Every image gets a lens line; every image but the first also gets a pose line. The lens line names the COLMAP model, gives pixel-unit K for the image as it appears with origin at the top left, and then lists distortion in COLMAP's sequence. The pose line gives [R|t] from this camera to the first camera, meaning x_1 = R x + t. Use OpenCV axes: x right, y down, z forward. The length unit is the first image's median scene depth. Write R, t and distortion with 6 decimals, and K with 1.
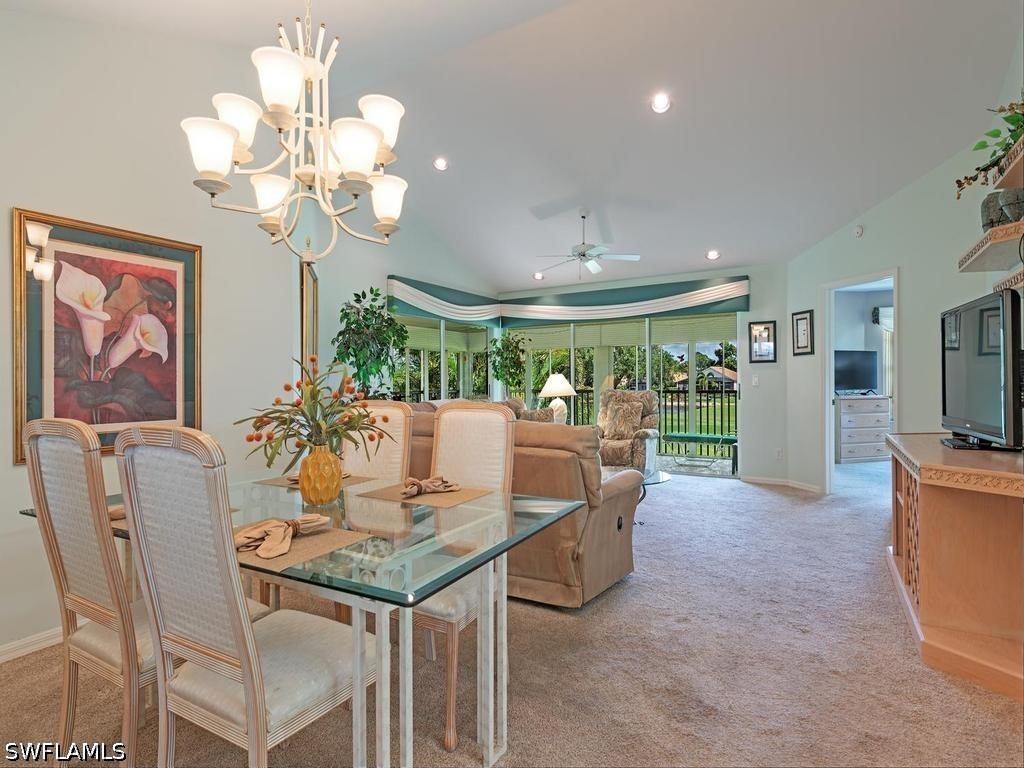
lens RADIAL K [[561.9, 0, 513.2], [0, 561.9, 380.8], [0, 0, 1]] dist [0.000355, -0.000078]
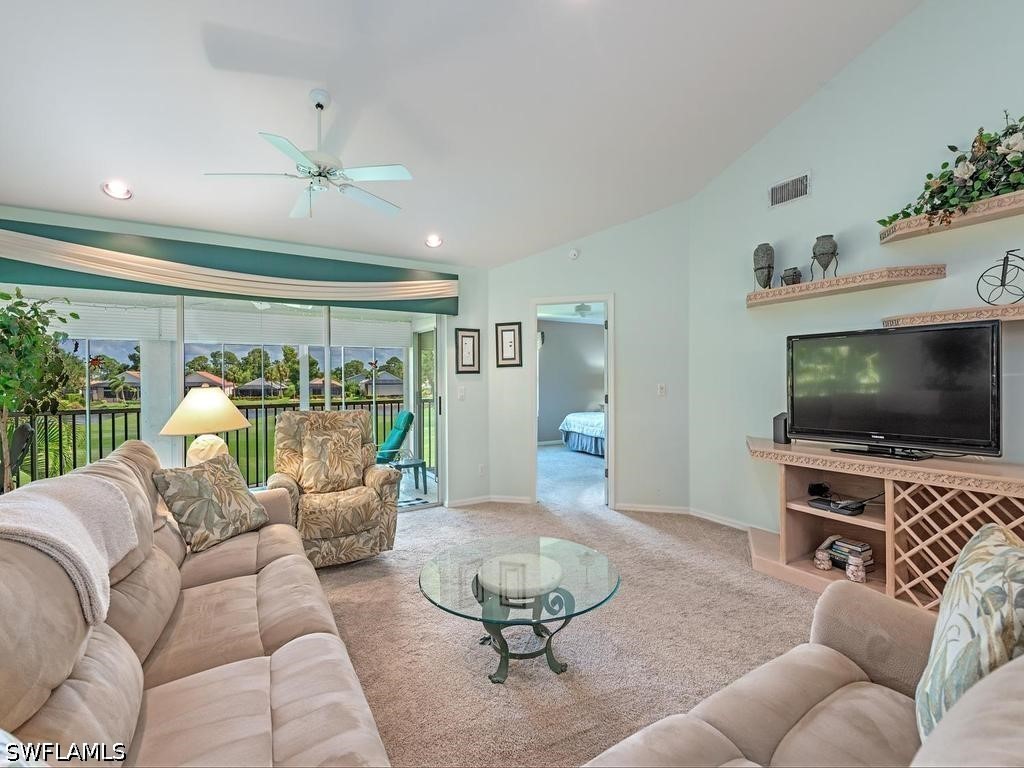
lens RADIAL K [[450.5, 0, 515.6], [0, 450.5, 385.9], [0, 0, 1]] dist [0.005058, 0.000212]
pose [[0.466776, -0.006668, 0.884351, -0.169586], [0.004286, 0.999977, 0.005277, -0.015445], [-0.884365, 0.001327, 0.466794, 0.584284]]
